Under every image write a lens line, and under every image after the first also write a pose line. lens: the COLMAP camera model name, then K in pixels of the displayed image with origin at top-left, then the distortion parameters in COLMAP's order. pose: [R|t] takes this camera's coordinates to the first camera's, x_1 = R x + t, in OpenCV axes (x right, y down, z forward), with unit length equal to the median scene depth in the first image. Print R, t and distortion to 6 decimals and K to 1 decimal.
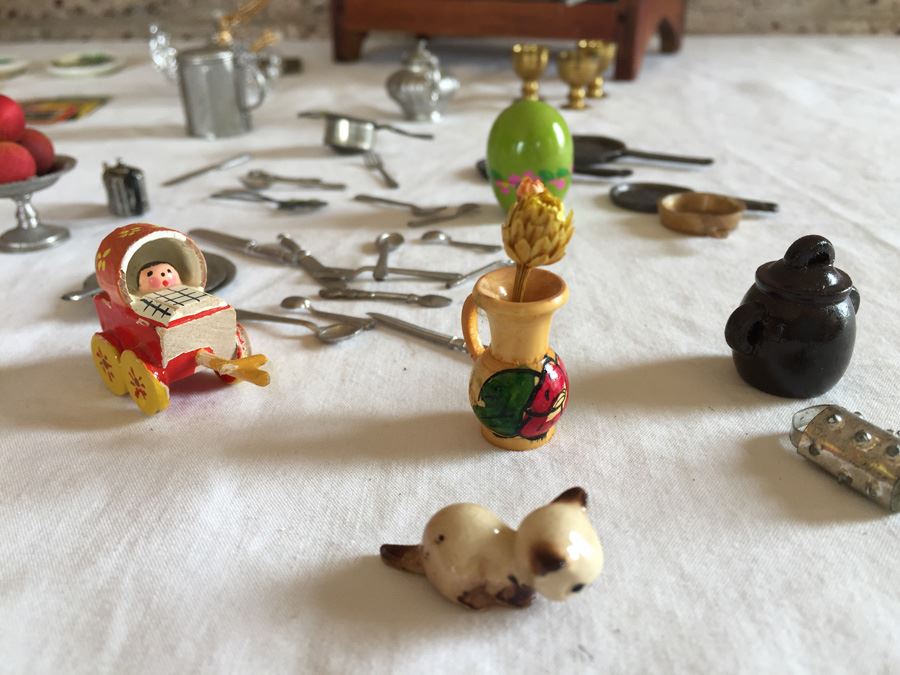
lens RADIAL K [[795.8, 0, 450.0], [0, 795.8, 337.5], [0, 0, 1]] dist [0.013087, -0.005532]
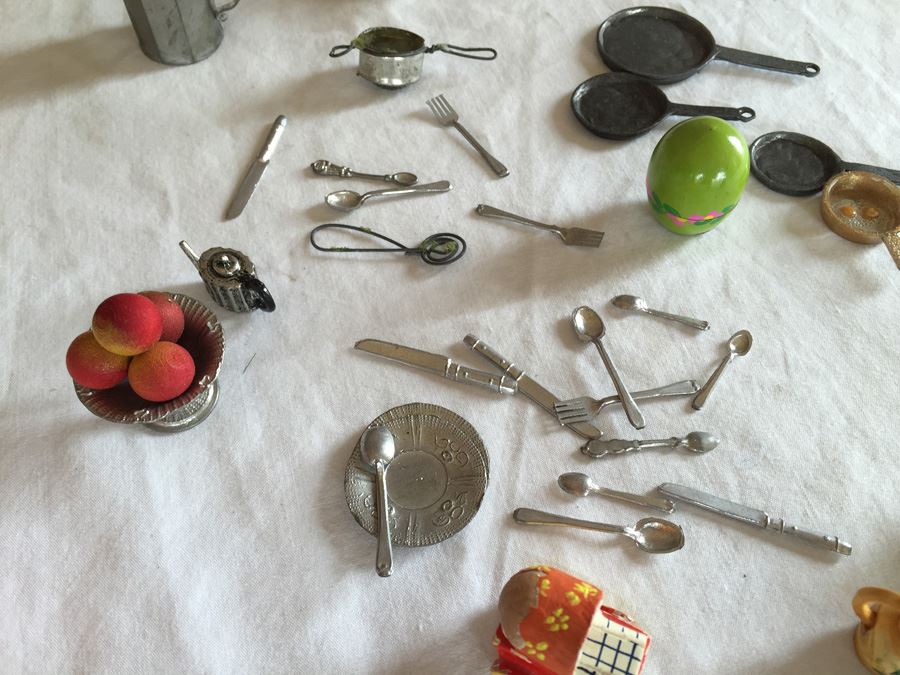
lens RADIAL K [[772.8, 0, 450.0], [0, 772.8, 337.5], [0, 0, 1]] dist [0.099848, -0.155560]
pose [[0.951497, -0.242335, 0.189543, -0.455356], [0.109597, 0.842656, 0.527180, -0.681000], [-0.287474, -0.480837, 0.828344, 0.311245]]
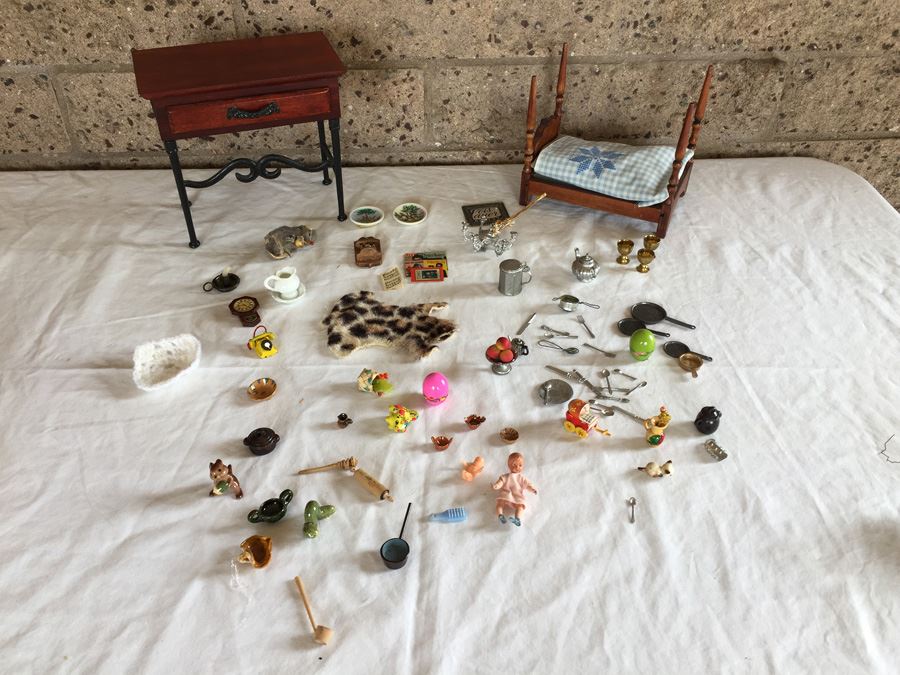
lens RADIAL K [[772.8, 0, 450.0], [0, 772.8, 337.5], [0, 0, 1]] dist [0.099848, -0.155560]
pose [[0.999391, 0.003582, 0.034711, -1.025917], [-0.011606, 0.972207, 0.233835, -1.239862], [-0.032909, -0.234095, 0.971657, -2.701658]]
